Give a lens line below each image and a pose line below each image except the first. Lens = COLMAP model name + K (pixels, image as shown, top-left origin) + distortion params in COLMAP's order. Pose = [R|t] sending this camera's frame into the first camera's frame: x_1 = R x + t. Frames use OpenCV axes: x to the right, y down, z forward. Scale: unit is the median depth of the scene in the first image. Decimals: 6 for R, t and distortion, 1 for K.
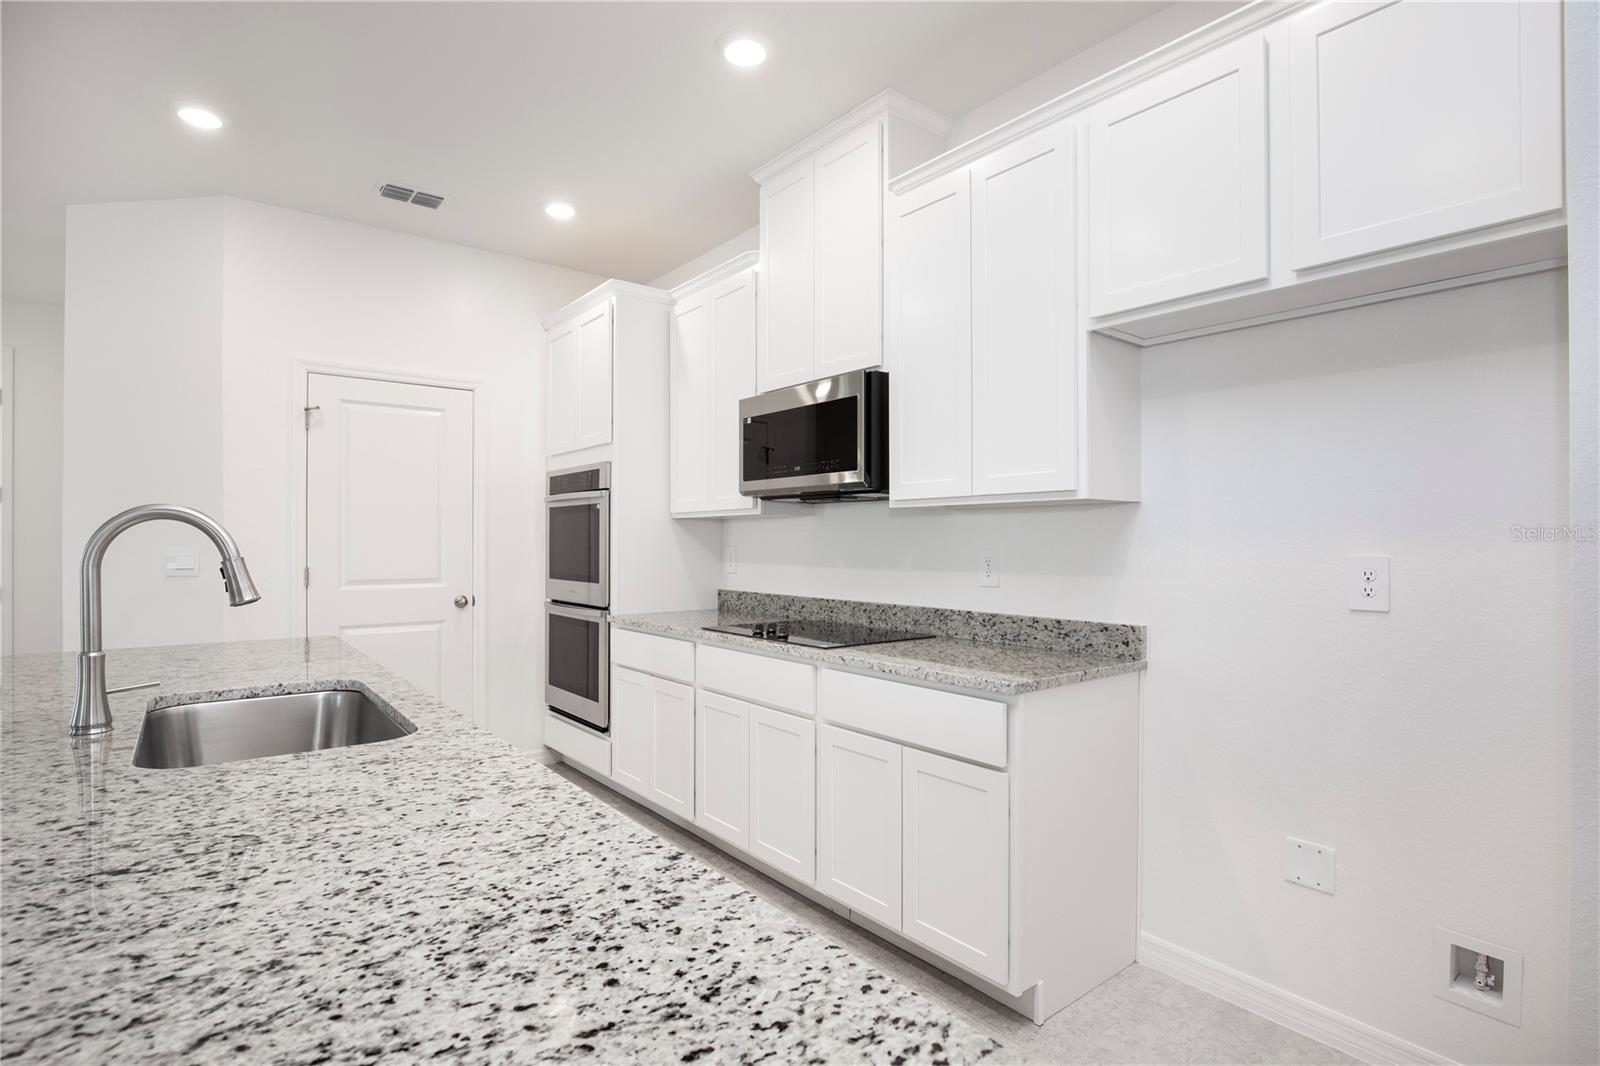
lens RADIAL K [[808.1, 0, 801.5], [0, 808.1, 537.0], [0, 0, 1]] dist [-0.000098, -0.000002]
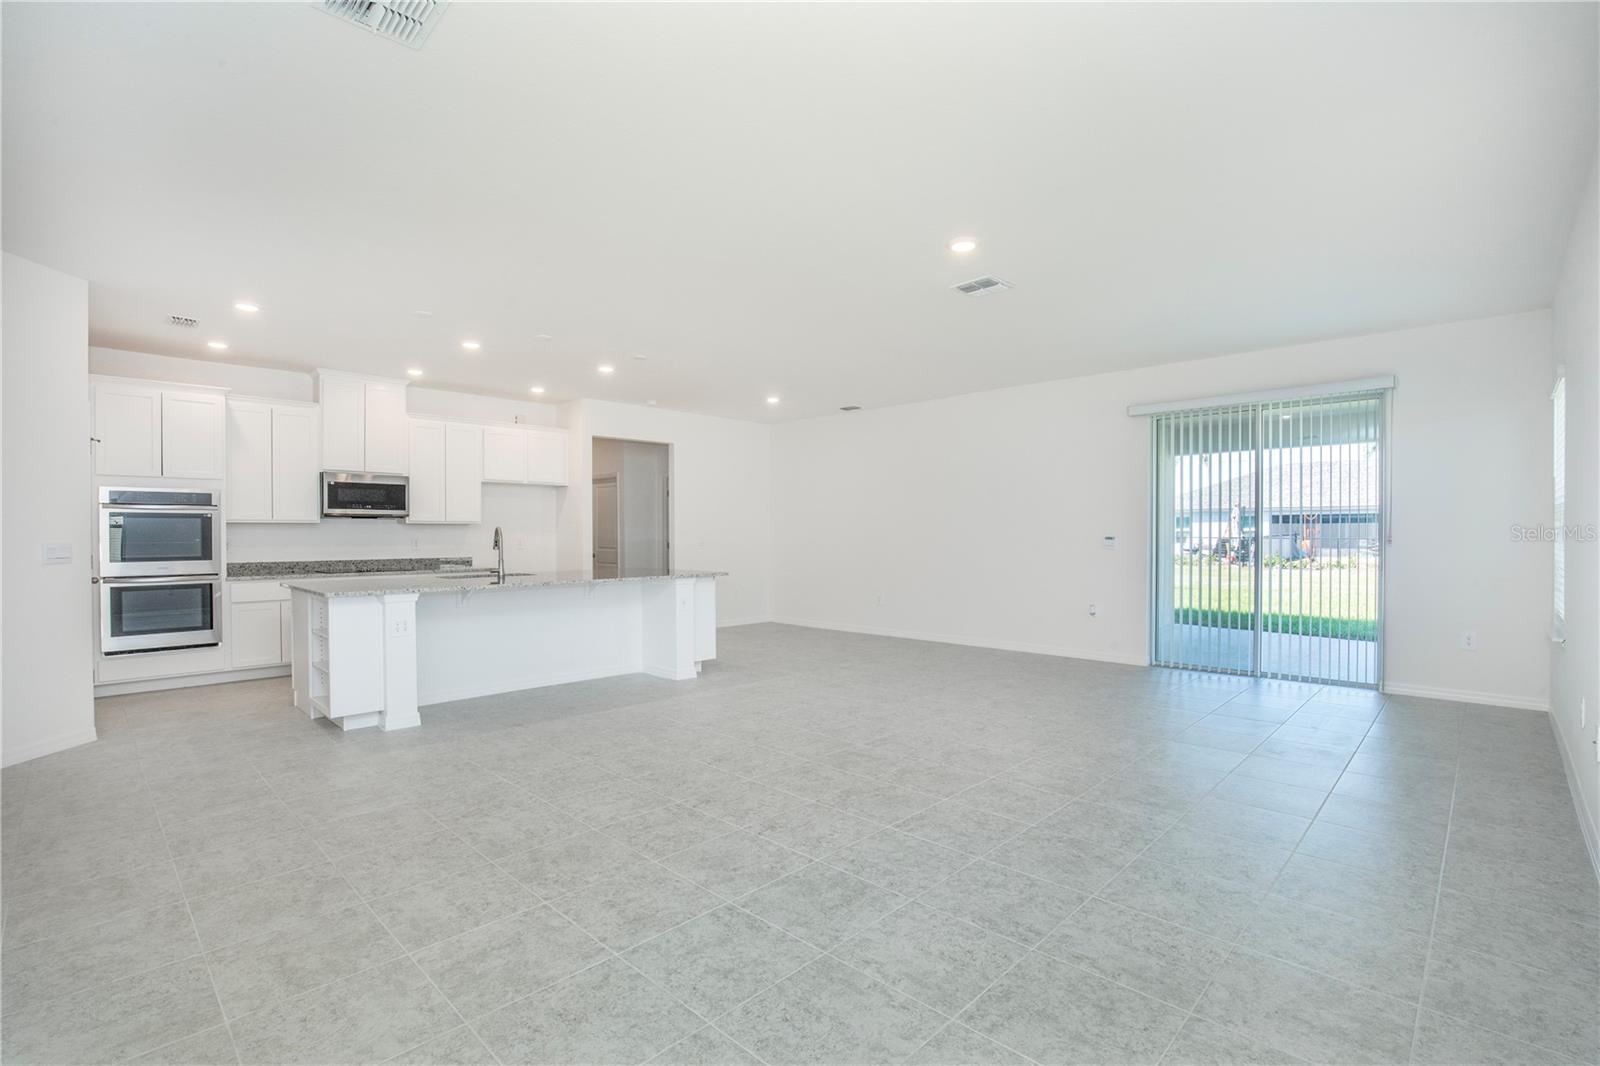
lens RADIAL K [[734.0, 0, 790.8], [0, 734.0, 541.3], [0, 0, 1]] dist [-0.030194, 0.007387]
pose [[-0.118838, -0.009835, 0.992865, -2.209672], [-0.002163, 0.999951, 0.009646, 0.000352], [-0.992911, -0.001002, -0.118854, -0.049878]]
